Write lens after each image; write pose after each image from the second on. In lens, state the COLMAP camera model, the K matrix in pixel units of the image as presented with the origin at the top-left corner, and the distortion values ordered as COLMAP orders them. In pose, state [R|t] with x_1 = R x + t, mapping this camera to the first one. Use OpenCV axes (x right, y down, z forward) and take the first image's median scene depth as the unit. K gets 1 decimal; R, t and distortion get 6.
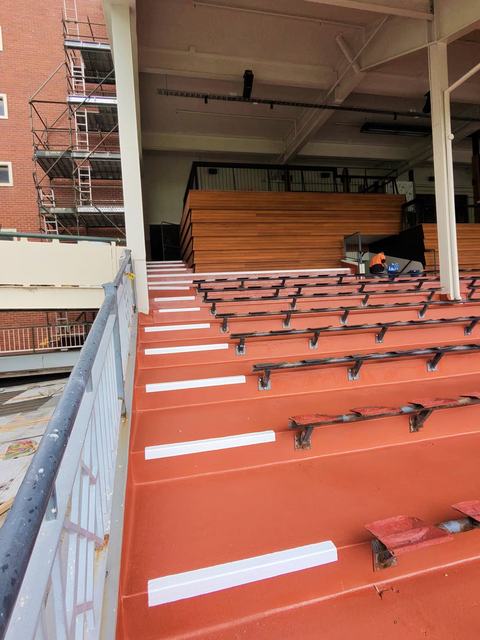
lens RADIAL K [[361.5, 0, 243.3], [0, 361.5, 332.6], [0, 0, 1]] dist [-0.006017, 0.003225]
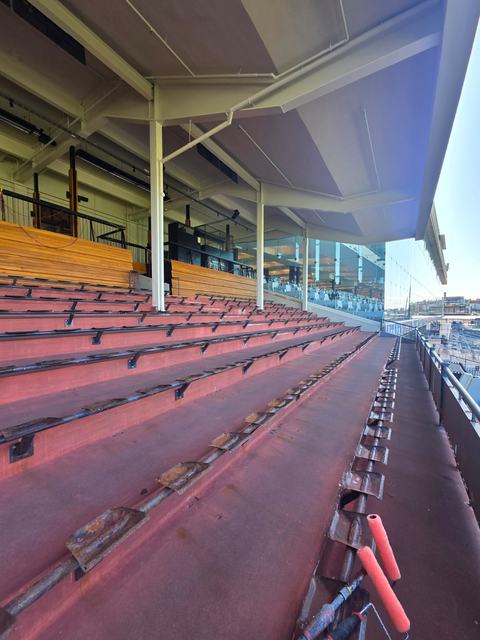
lens RADIAL K [[349.9, 0, 245.6], [0, 349.9, 321.1], [0, 0, 1]] dist [-0.007326, 0.003657]
pose [[0.621859, 0.043597, 0.781915, -0.386954], [0.000798, 0.998413, -0.056302, 0.029060], [-0.783129, 0.035636, 0.620838, -0.095687]]
